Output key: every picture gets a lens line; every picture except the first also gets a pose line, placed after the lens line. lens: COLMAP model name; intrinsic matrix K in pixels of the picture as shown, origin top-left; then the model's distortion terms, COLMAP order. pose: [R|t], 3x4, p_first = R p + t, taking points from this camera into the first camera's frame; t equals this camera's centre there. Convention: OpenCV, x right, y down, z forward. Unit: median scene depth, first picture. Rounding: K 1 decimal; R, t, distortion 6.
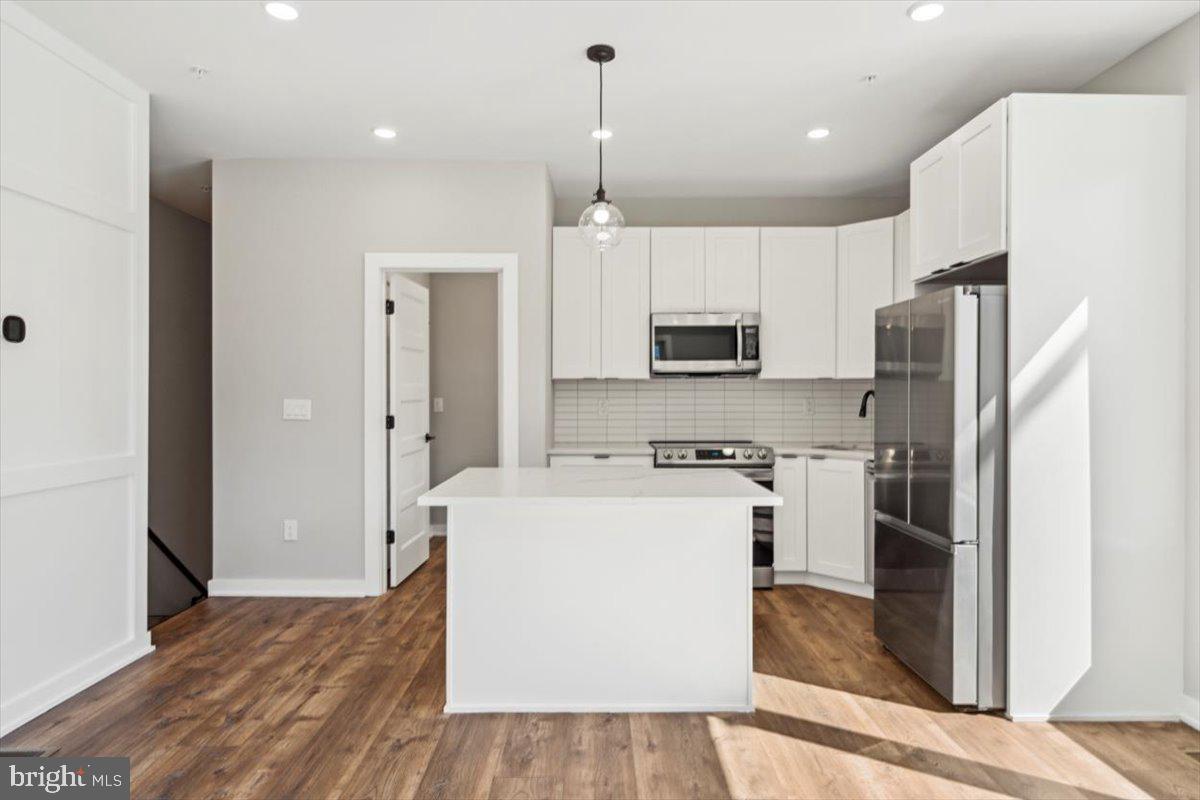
lens RADIAL K [[676.3, 0, 599.5], [0, 676.3, 396.9], [0, 0, 1]] dist [-0.001236, 0.004320]
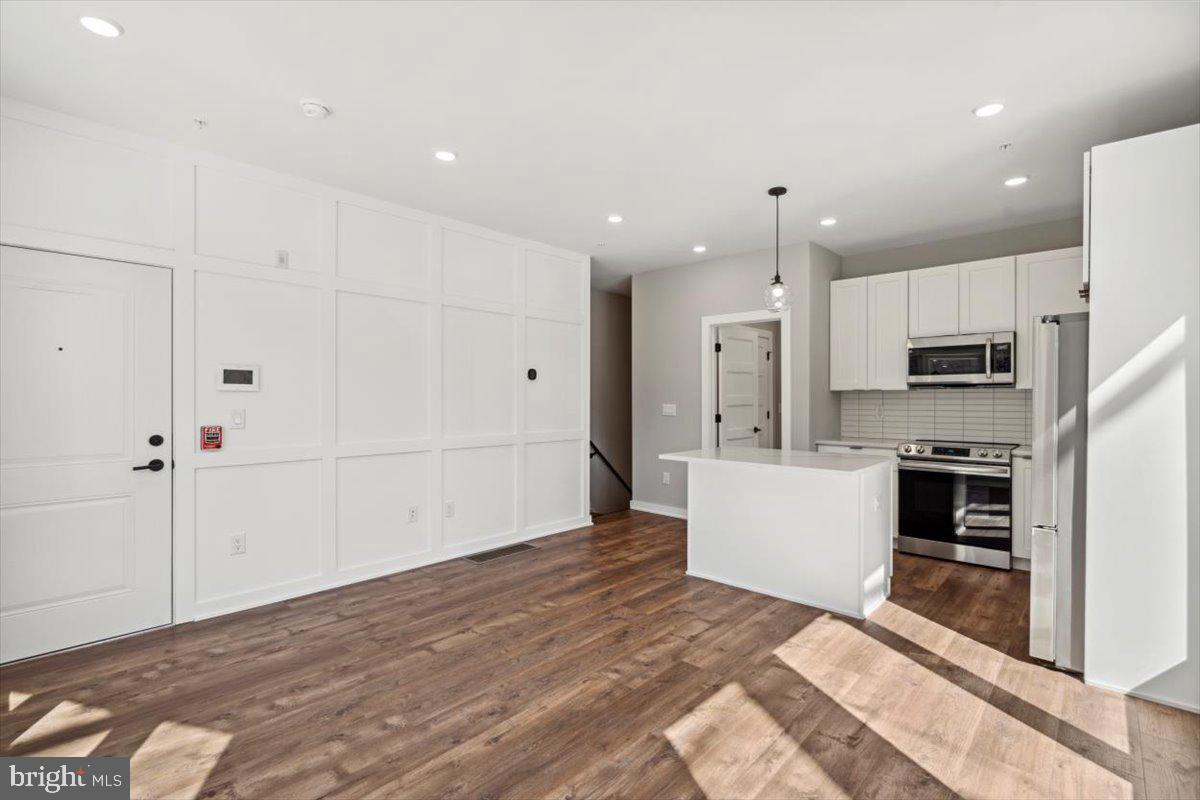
lens RADIAL K [[549.6, 0, 600.4], [0, 549.6, 401.3], [0, 0, 1]] dist [-0.004228, -0.000080]
pose [[0.730145, 0.004580, -0.683277, 0.516397], [-0.004746, 0.999987, 0.001631, -0.006030], [0.683276, 0.002052, 0.730157, -0.215026]]
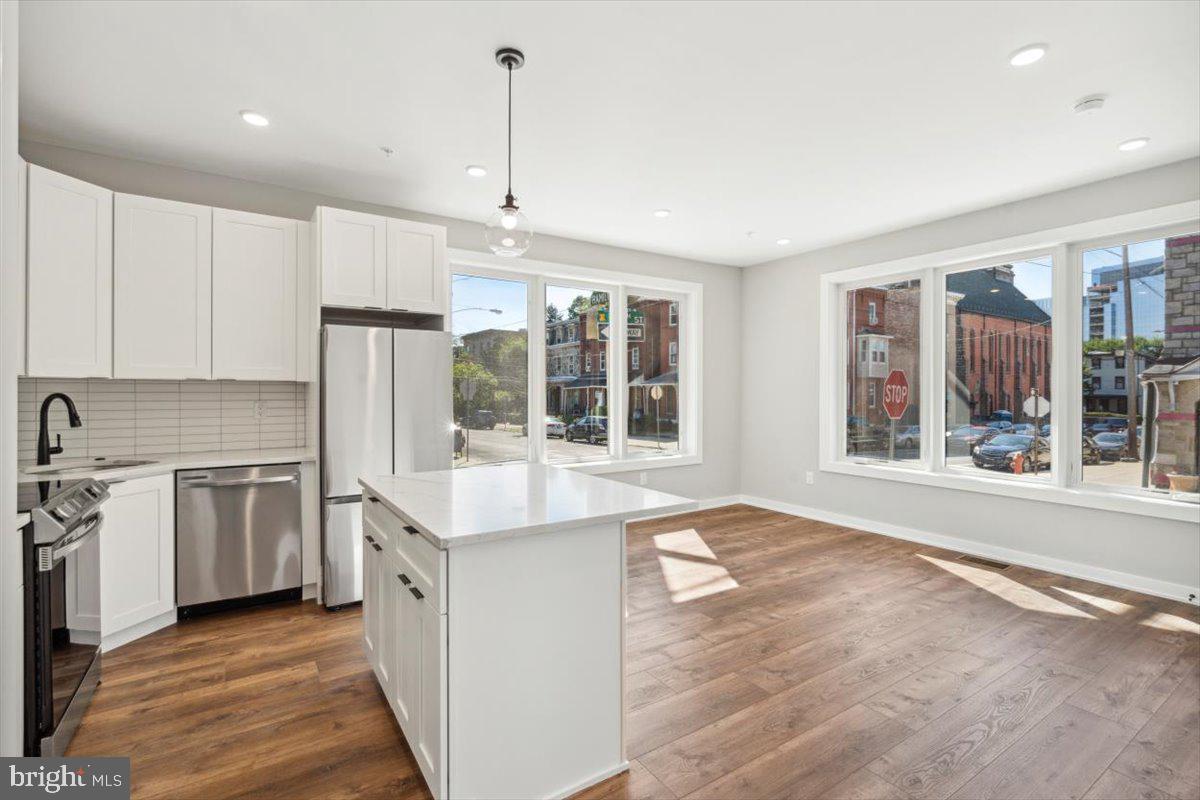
lens RADIAL K [[549.6, 0, 602.3], [0, 549.6, 393.9], [0, 0, 1]] dist [-0.004228, -0.000080]
pose [[-0.542566, -0.005339, 0.839997, -0.660583], [0.003395, 0.999958, 0.008548, -0.016406], [-0.840007, 0.007489, -0.542524, 1.161417]]
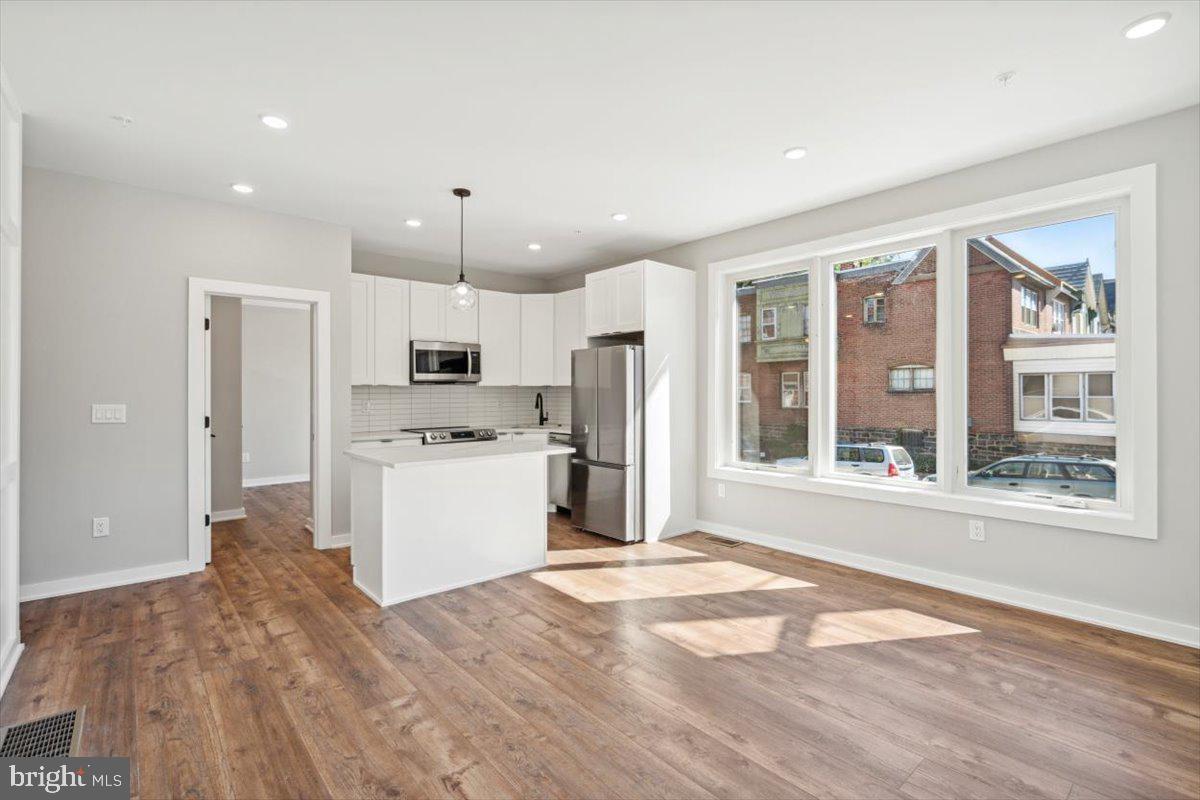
lens RADIAL K [[549.6, 0, 596.6], [0, 549.6, 393.4], [0, 0, 1]] dist [-0.004228, -0.000080]
pose [[0.764456, -0.004357, 0.644661, -0.539958], [0.007445, 0.999970, -0.002071, -0.006889], [-0.644633, 0.006383, 0.764465, -0.214526]]
